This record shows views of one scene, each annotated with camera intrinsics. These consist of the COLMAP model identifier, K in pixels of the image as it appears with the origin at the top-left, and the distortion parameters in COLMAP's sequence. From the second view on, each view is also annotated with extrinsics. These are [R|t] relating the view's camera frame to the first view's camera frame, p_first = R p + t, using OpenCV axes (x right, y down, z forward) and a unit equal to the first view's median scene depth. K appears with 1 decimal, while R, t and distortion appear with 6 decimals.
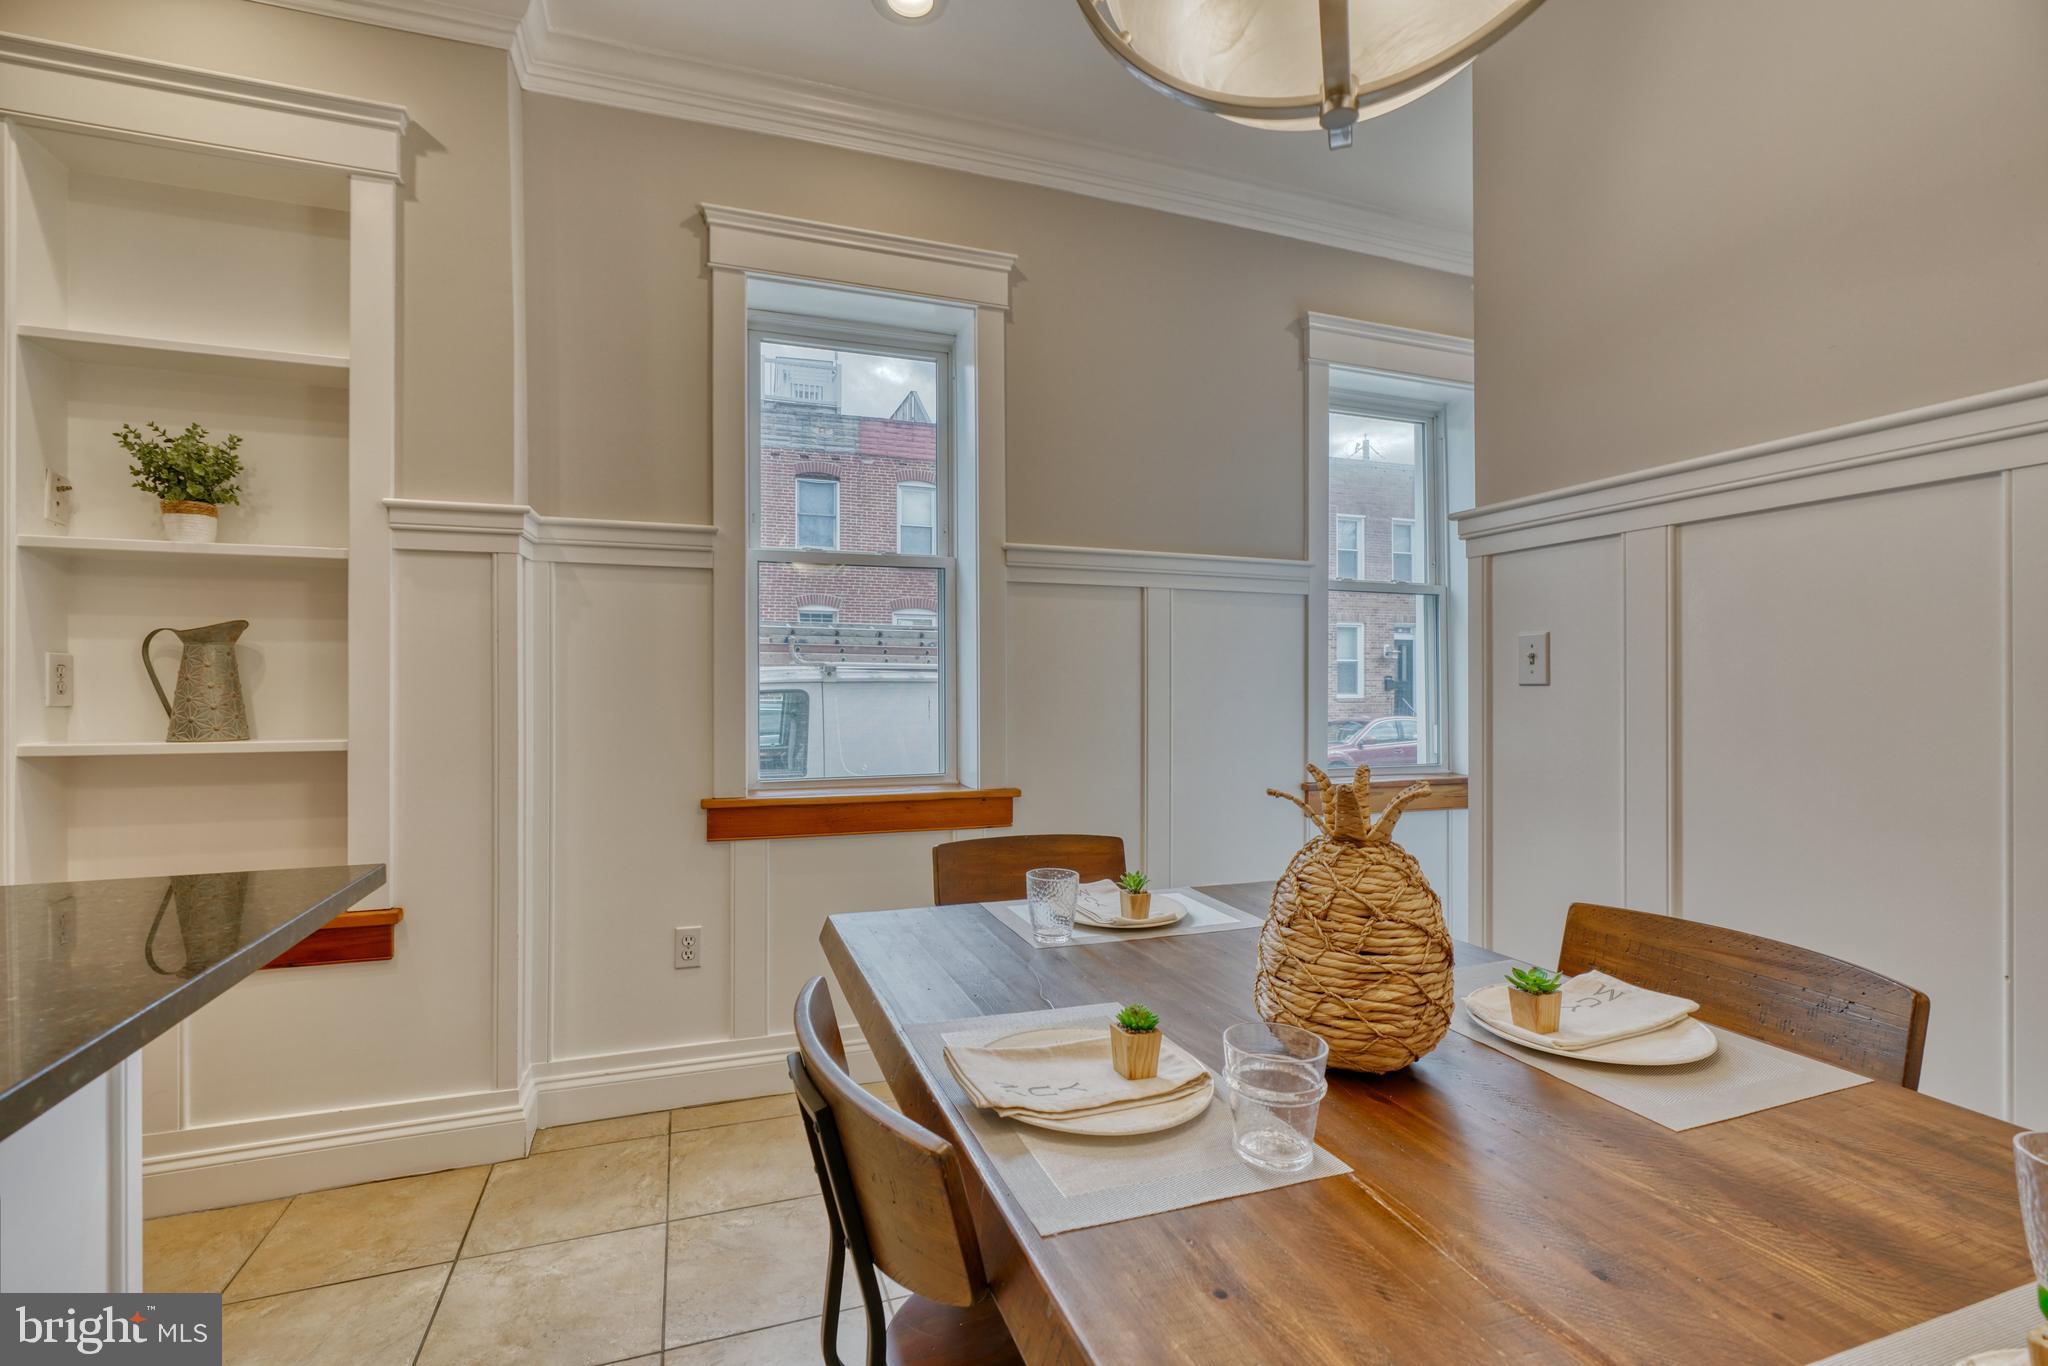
lens RADIAL K [[922.1, 0, 1015.5], [0, 922.1, 678.3], [0, 0, 1]] dist [-0.006615, 0.002868]
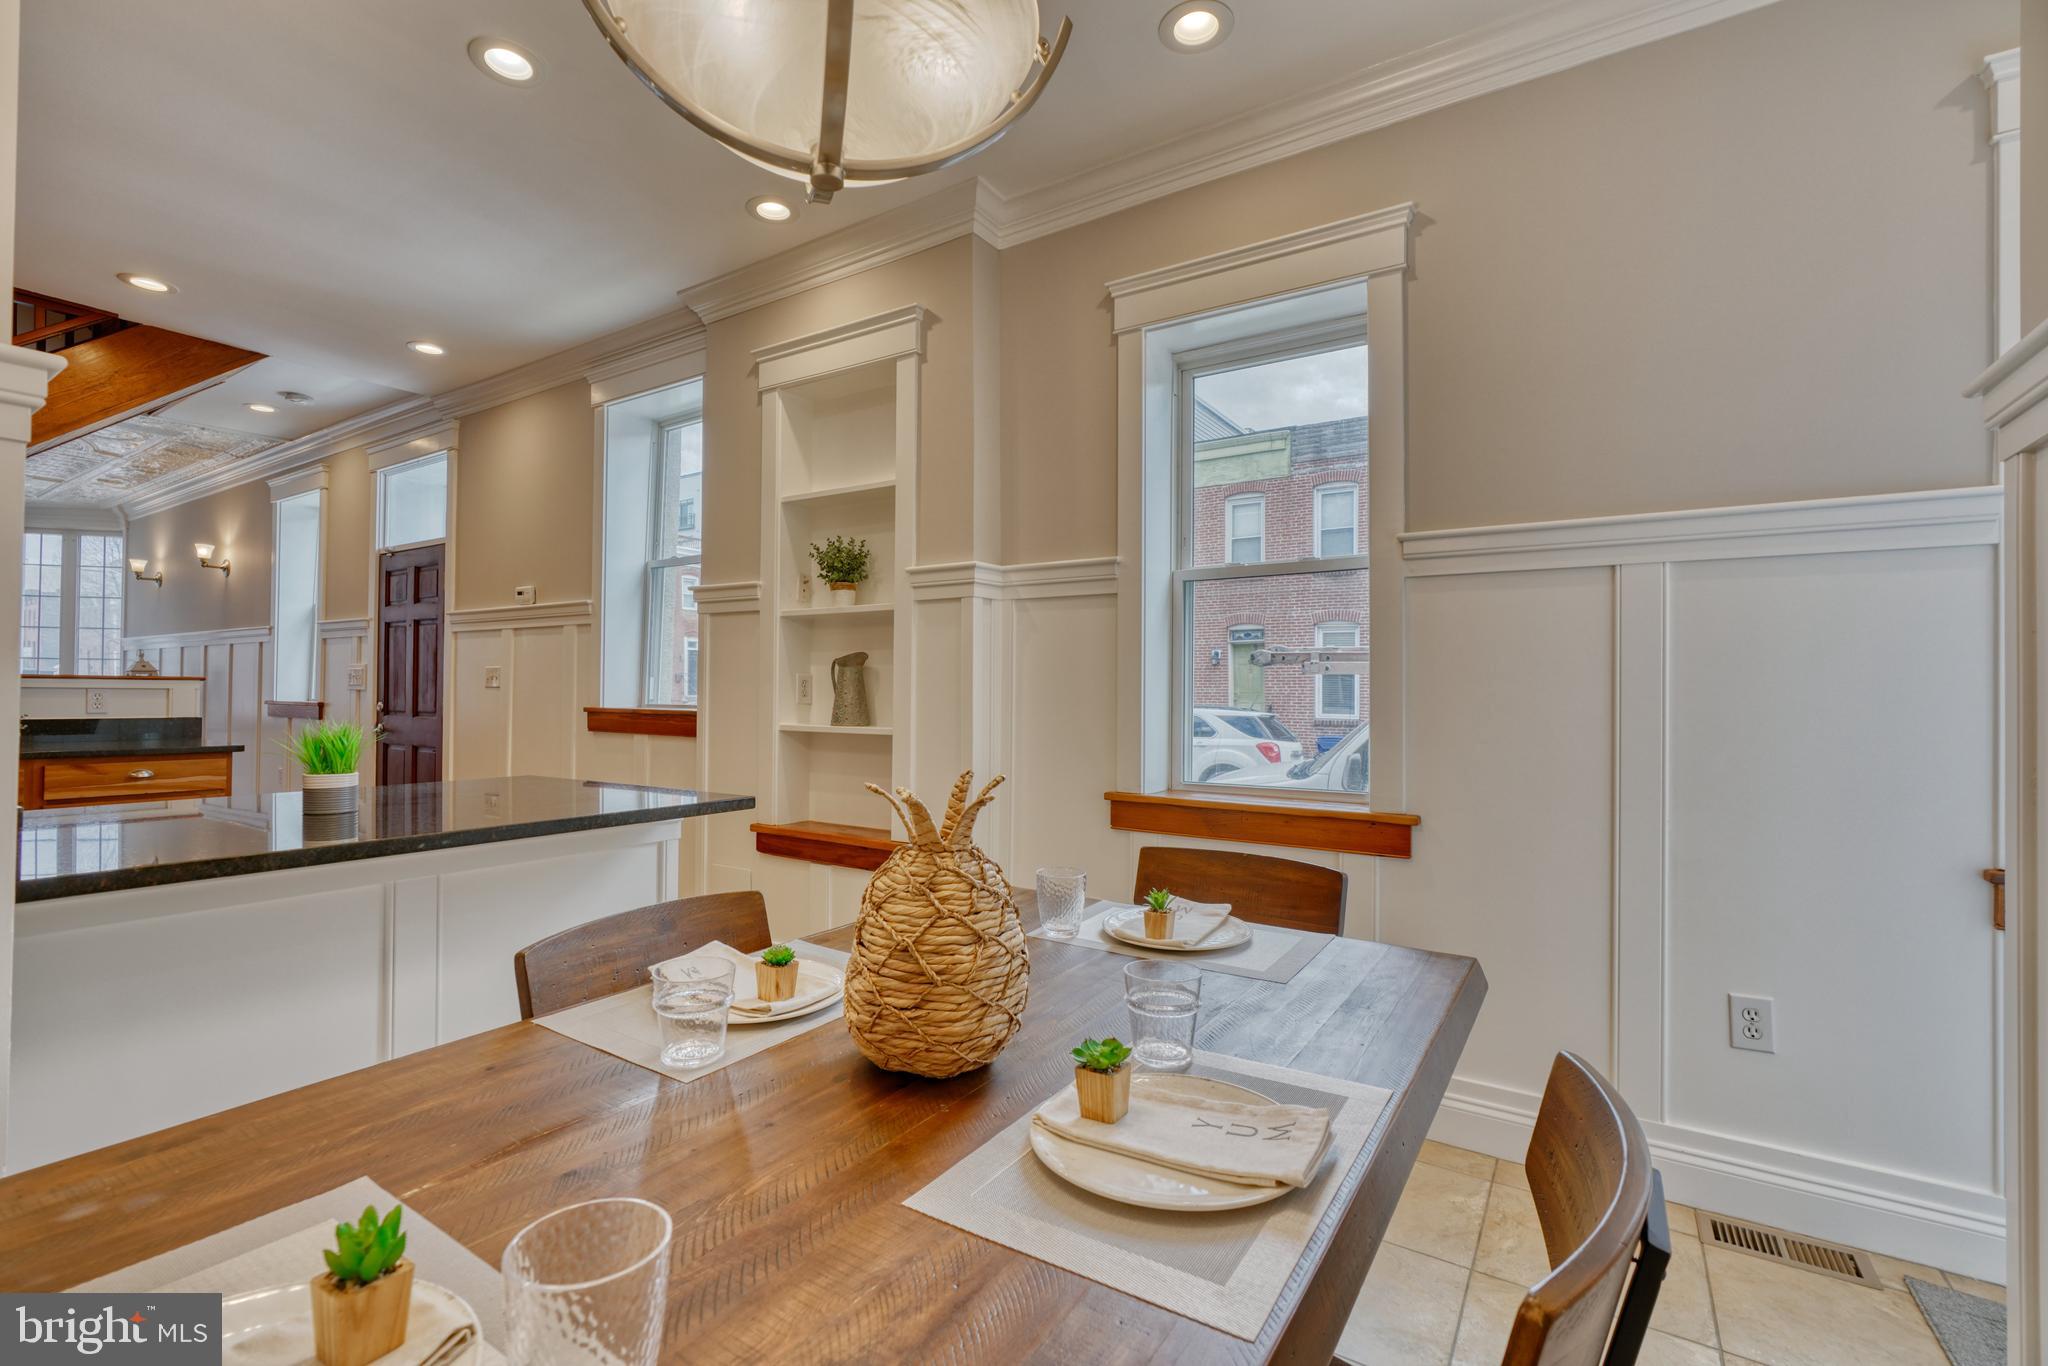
lens RADIAL K [[922.1, 0, 1009.2], [0, 922.1, 686.3], [0, 0, 1]] dist [-0.006615, 0.002868]
pose [[0.595142, -0.003543, -0.803613, 0.608792], [-0.004427, 0.999961, -0.007688, 0.008650], [0.803608, 0.008133, 0.595103, 0.235435]]
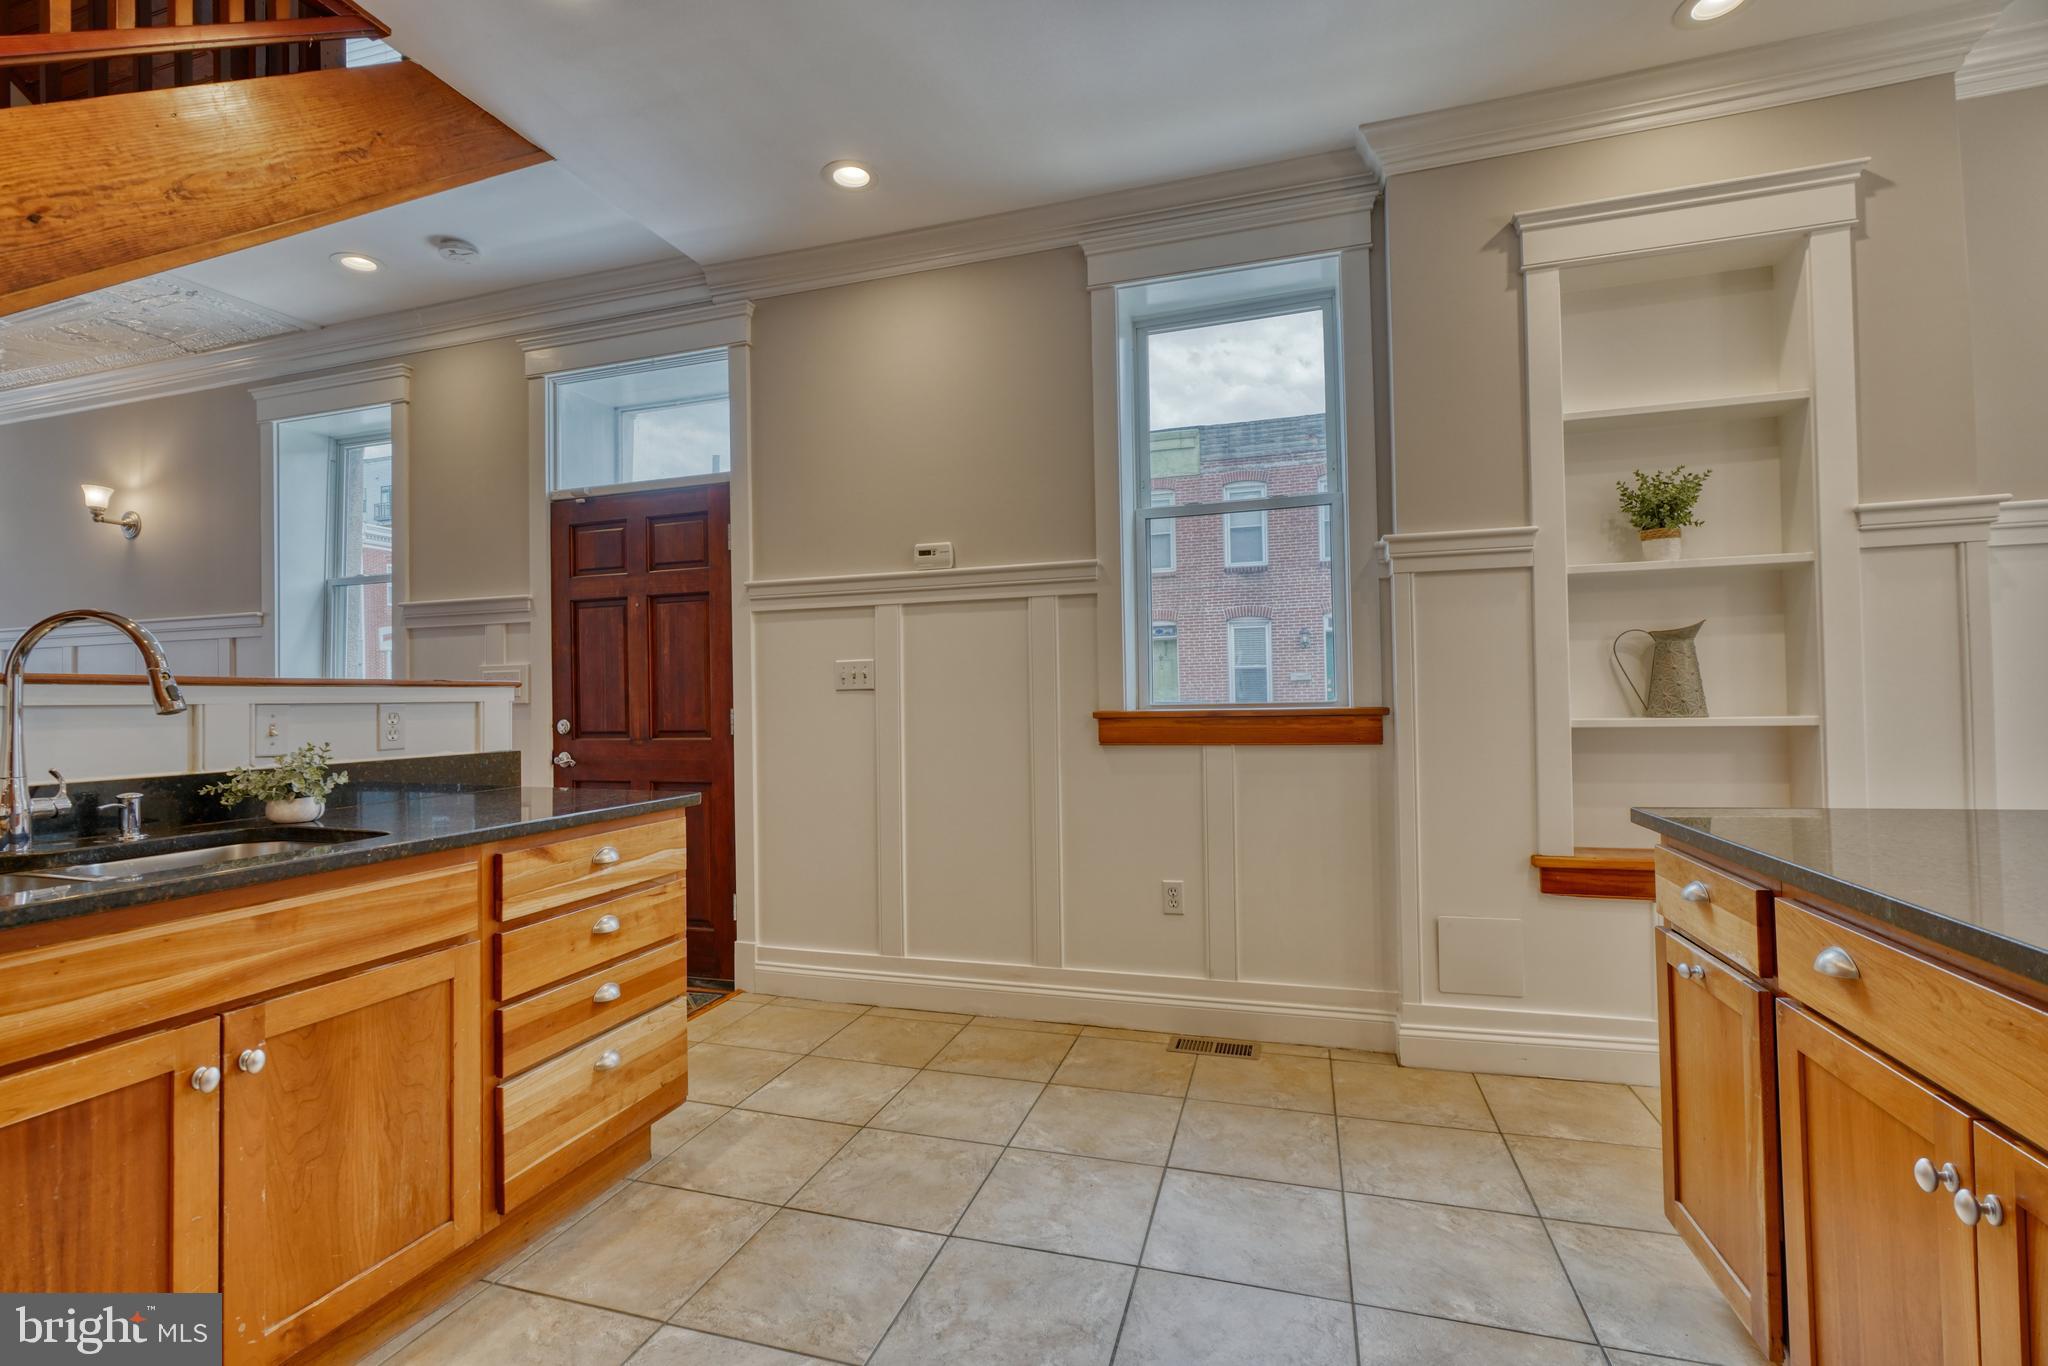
lens RADIAL K [[922.1, 0, 1005.9], [0, 922.1, 686.3], [0, 0, 1]] dist [-0.006615, 0.002868]
pose [[0.797014, -0.025499, -0.603423, -0.832133], [0.024343, 0.999653, -0.010090, 0.015140], [0.603470, -0.006648, 0.797358, -0.540221]]
